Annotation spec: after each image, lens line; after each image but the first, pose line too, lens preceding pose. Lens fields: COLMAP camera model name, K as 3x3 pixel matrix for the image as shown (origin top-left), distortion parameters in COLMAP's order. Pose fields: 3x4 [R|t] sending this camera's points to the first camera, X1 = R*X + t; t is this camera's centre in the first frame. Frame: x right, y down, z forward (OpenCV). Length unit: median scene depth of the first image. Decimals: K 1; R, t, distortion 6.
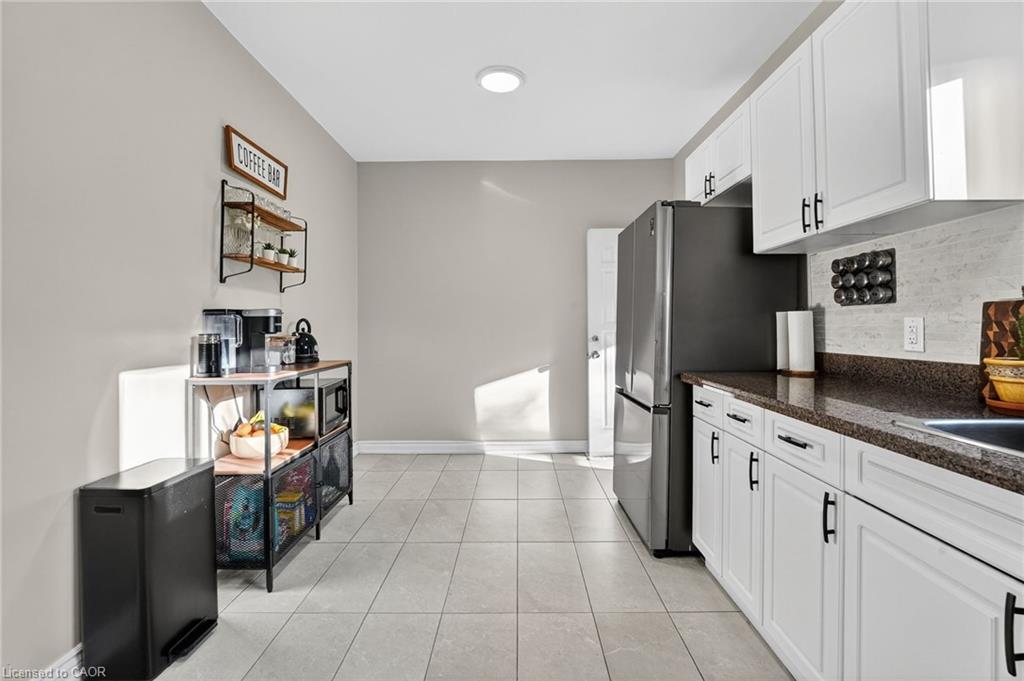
lens RADIAL K [[447.0, 0, 513.0], [0, 447.0, 321.8], [0, 0, 1]] dist [-0.019541, -0.001044]
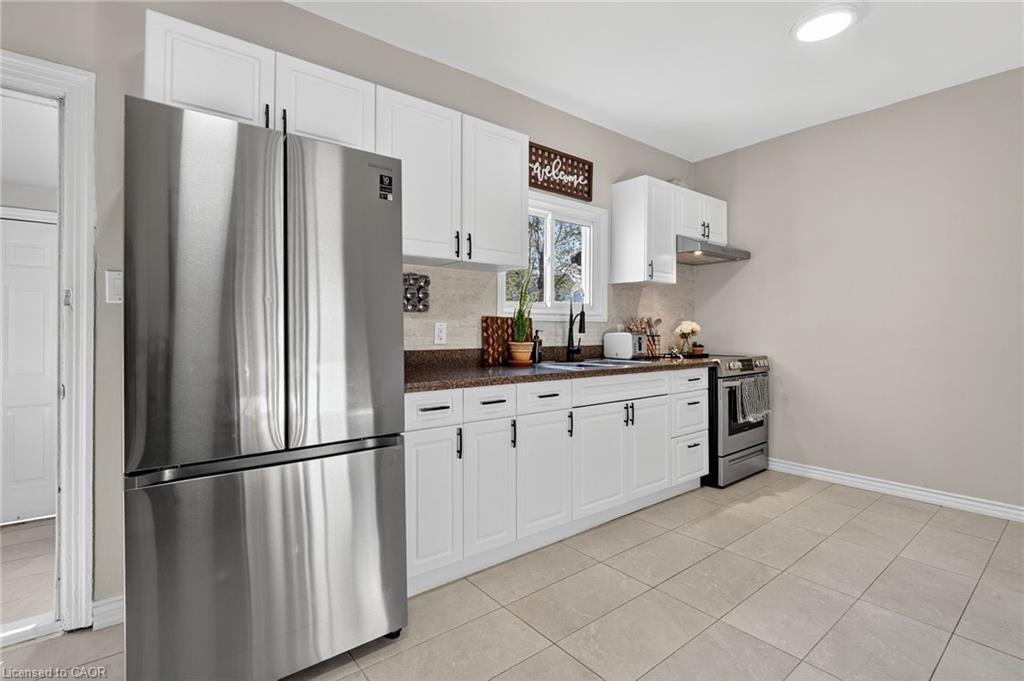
lens RADIAL K [[481.2, 0, 508.3], [0, 481.2, 328.7], [0, 0, 1]] dist [-0.013534, 0.000636]
pose [[-0.628110, 0.006201, 0.778100, -0.451786], [-0.006330, 0.999894, -0.013078, 0.024646], [-0.778099, -0.013139, -0.628004, 1.461145]]
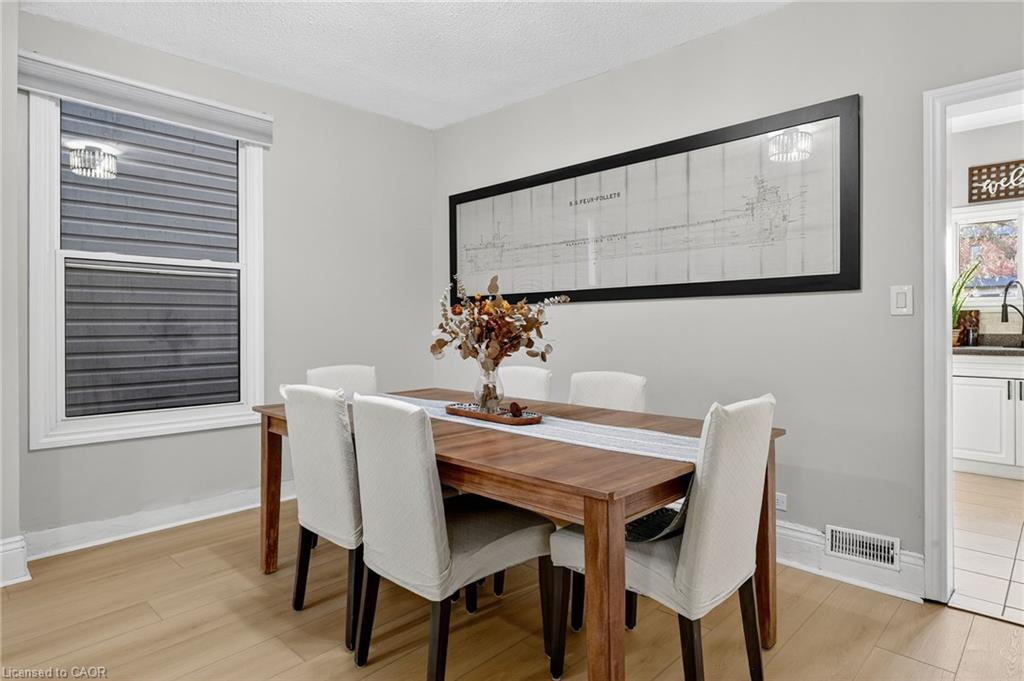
lens RADIAL K [[584.7, 0, 502.5], [0, 584.7, 332.7], [0, 0, 1]] dist [-0.002487, -0.000653]
pose [[0.687836, -0.012188, 0.725764, -2.237943], [0.001225, 0.999877, 0.015630, 0.020527], [-0.725865, -0.009862, 0.687767, 0.229108]]
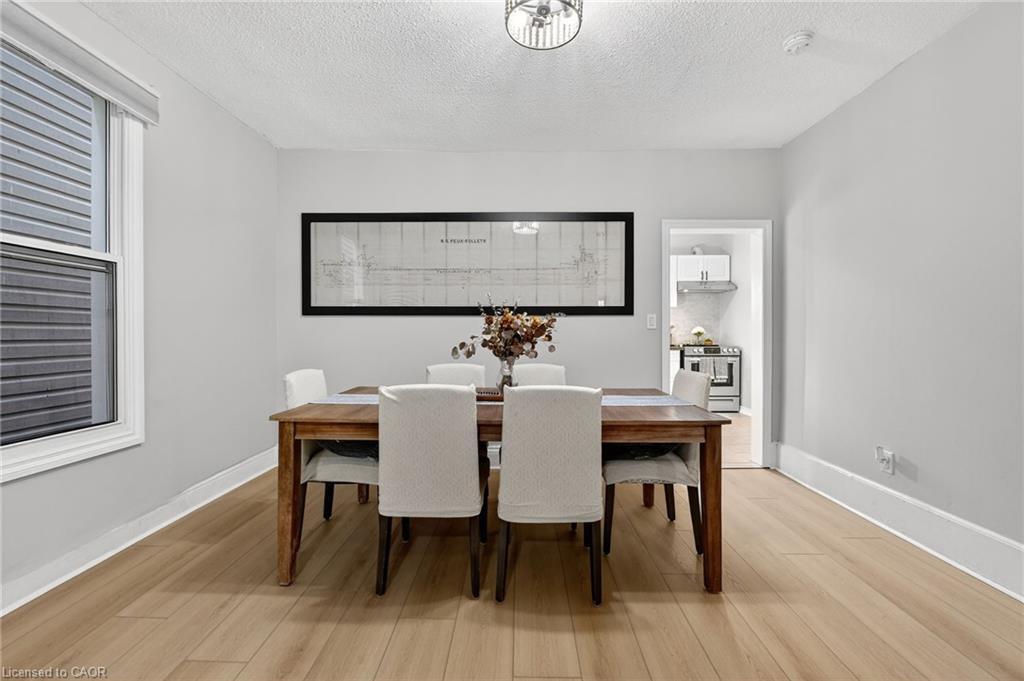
lens RADIAL K [[447.0, 0, 509.1], [0, 447.0, 341.4], [0, 0, 1]] dist [-0.019541, -0.001044]
pose [[-0.001127, -0.017151, 0.999852, -2.623296], [-0.009175, 0.999811, 0.017140, 0.028959], [-0.999957, -0.009154, -0.001284, 1.053641]]
